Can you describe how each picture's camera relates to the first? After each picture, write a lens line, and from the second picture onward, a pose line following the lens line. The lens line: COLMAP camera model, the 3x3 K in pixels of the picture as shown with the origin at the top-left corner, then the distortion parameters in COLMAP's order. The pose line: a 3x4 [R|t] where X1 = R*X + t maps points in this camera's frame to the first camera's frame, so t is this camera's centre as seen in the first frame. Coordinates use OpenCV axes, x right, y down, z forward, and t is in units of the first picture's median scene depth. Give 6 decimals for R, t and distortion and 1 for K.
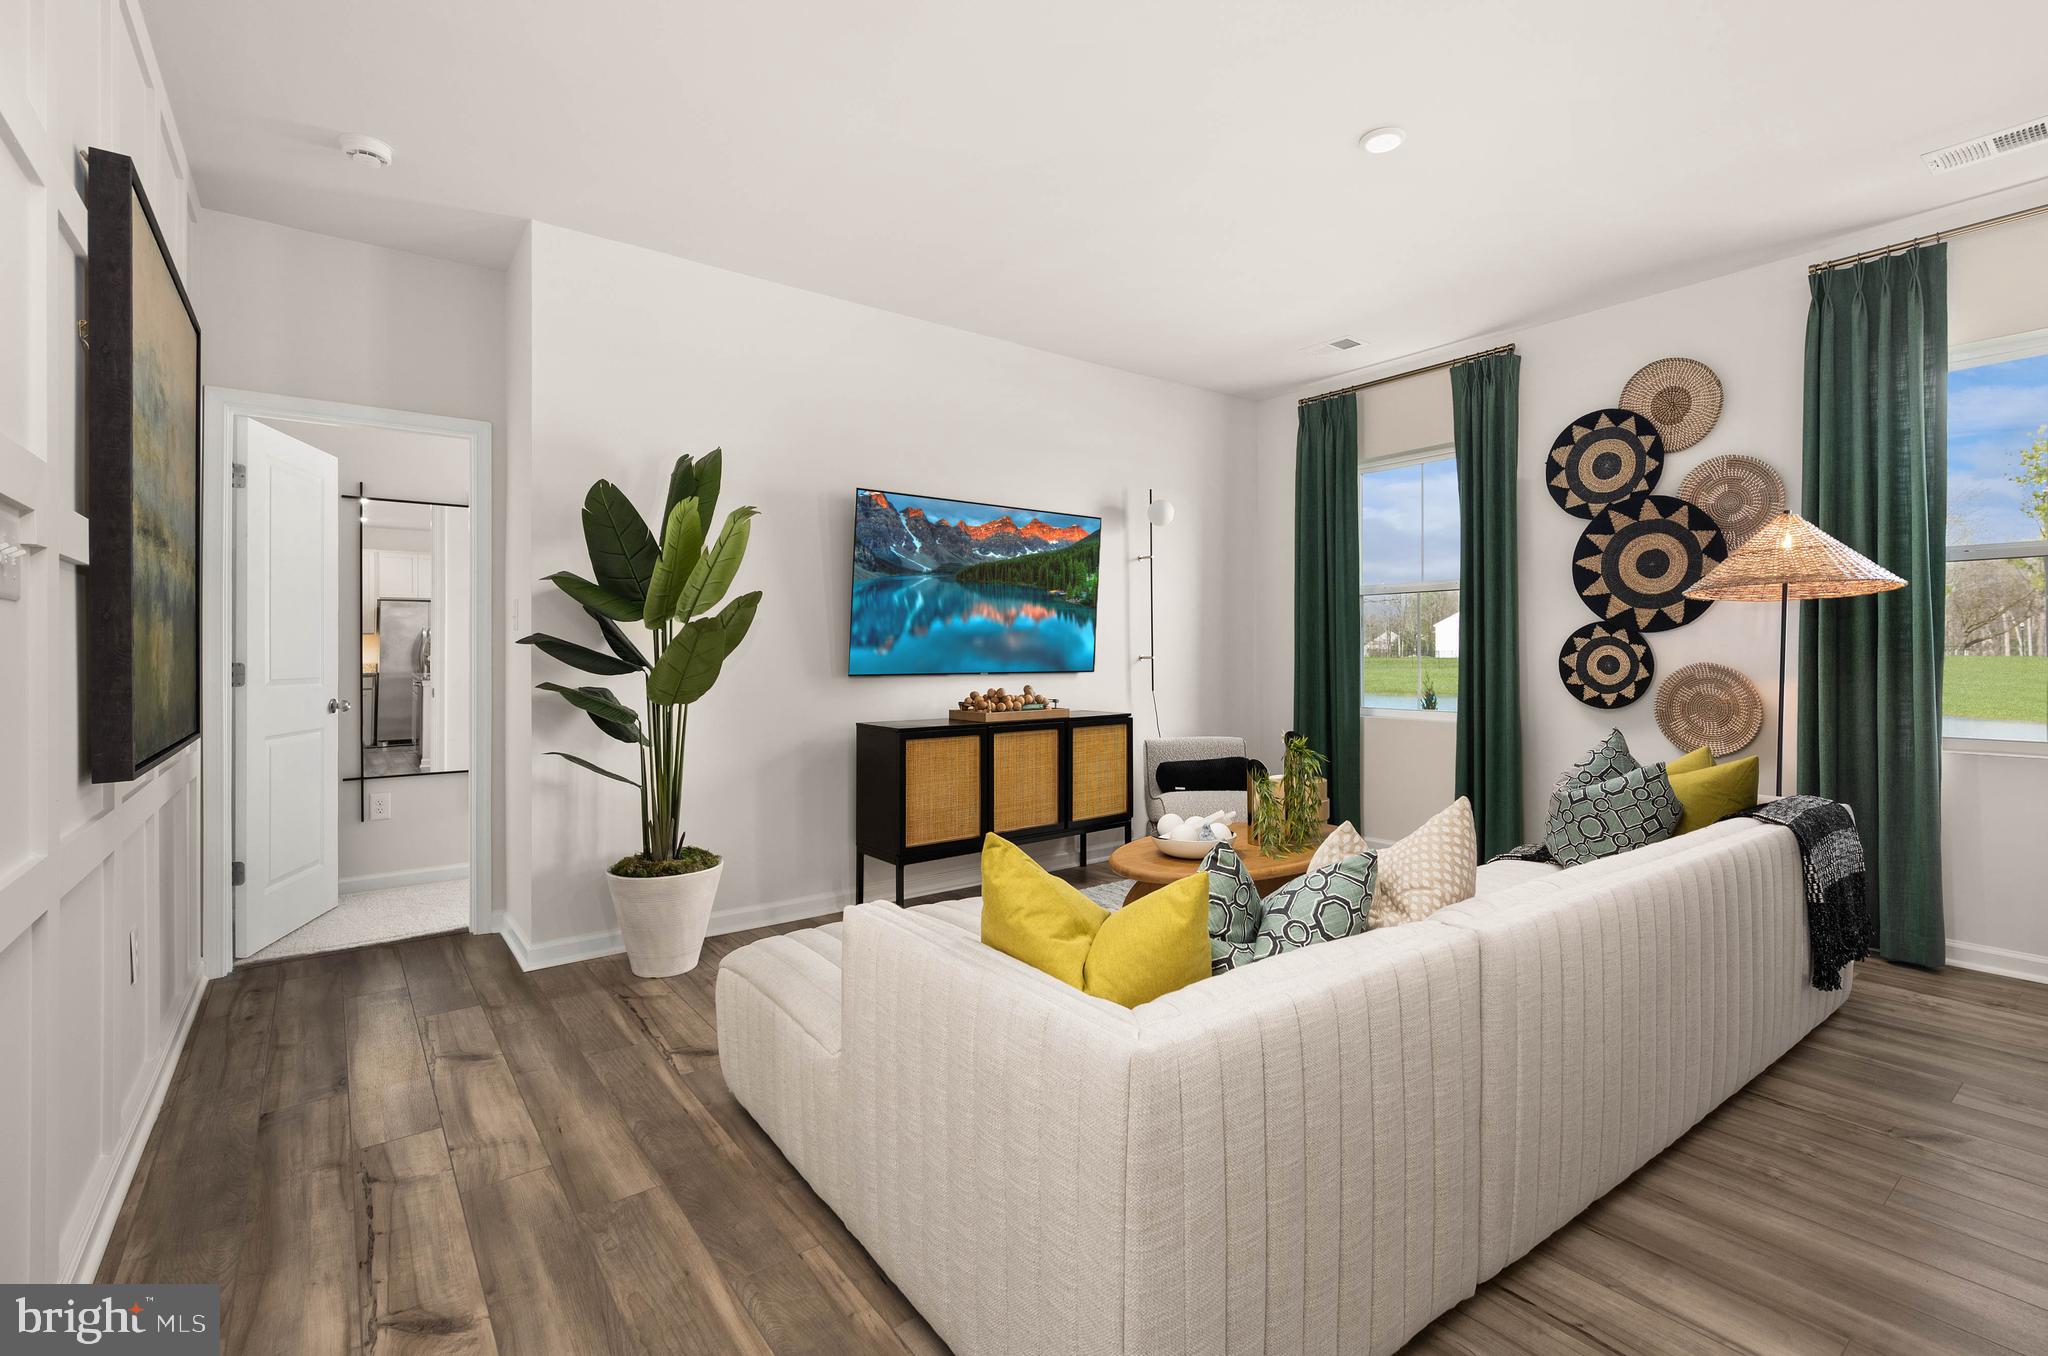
lens RADIAL K [[917.5, 0, 1033.8], [0, 917.5, 663.1], [0, 0, 1]] dist [-0.001740, -0.000162]
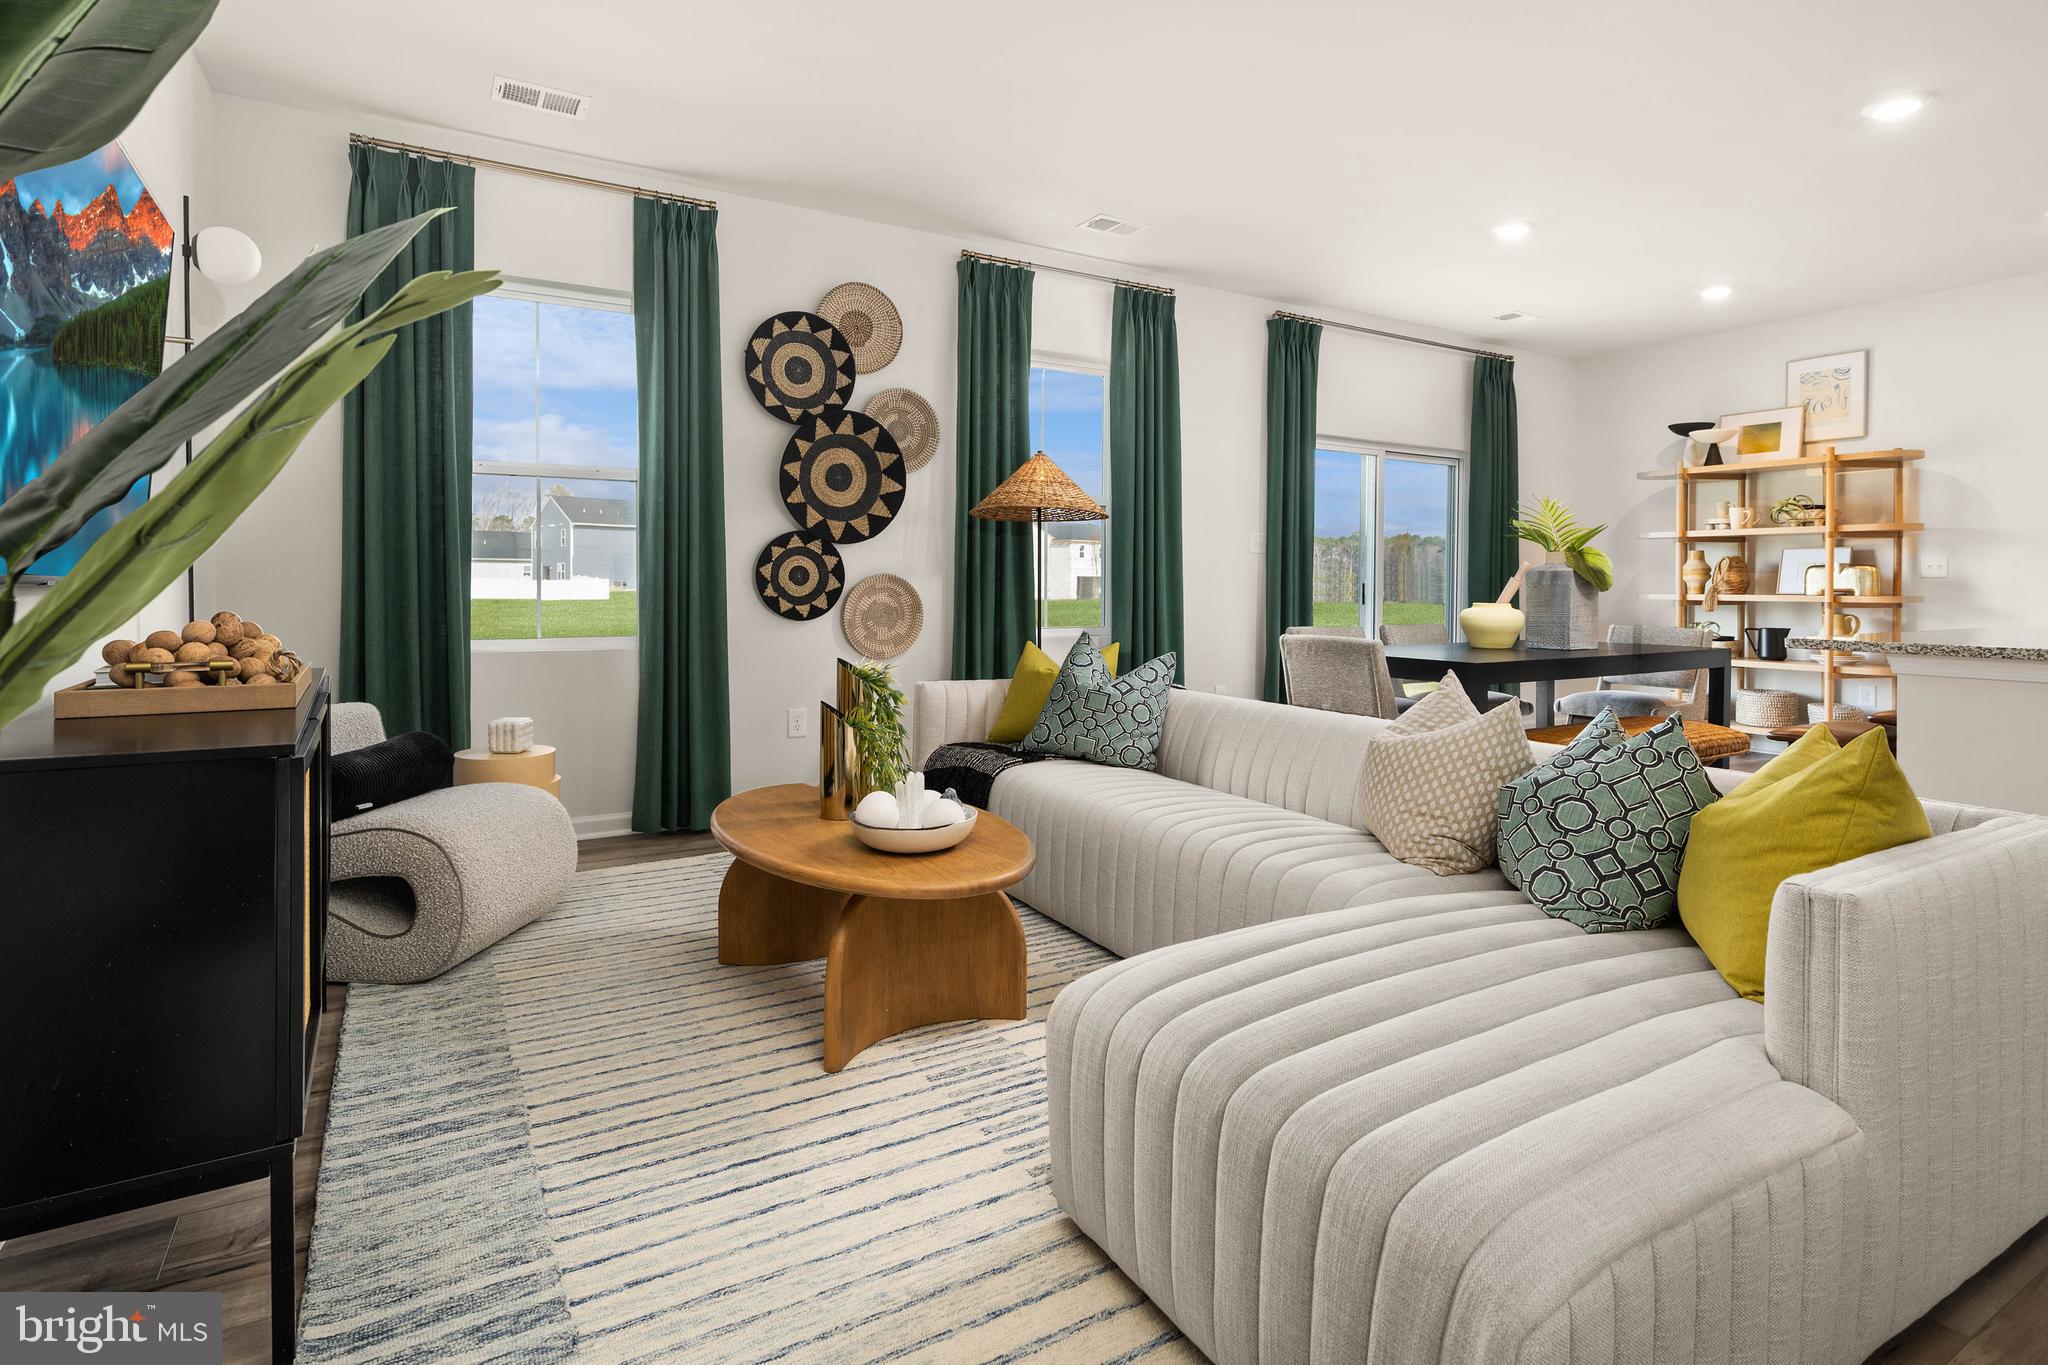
lens RADIAL K [[1034.2, 0, 1046.8], [0, 1034.2, 575.1], [0, 0, 1]] dist [0.001906, 0.002043]
pose [[0.105458, -0.012813, 0.994341, -0.444718], [-0.007114, 0.999882, 0.013639, -0.015593], [-0.994398, -0.008512, 0.105355, 0.632303]]
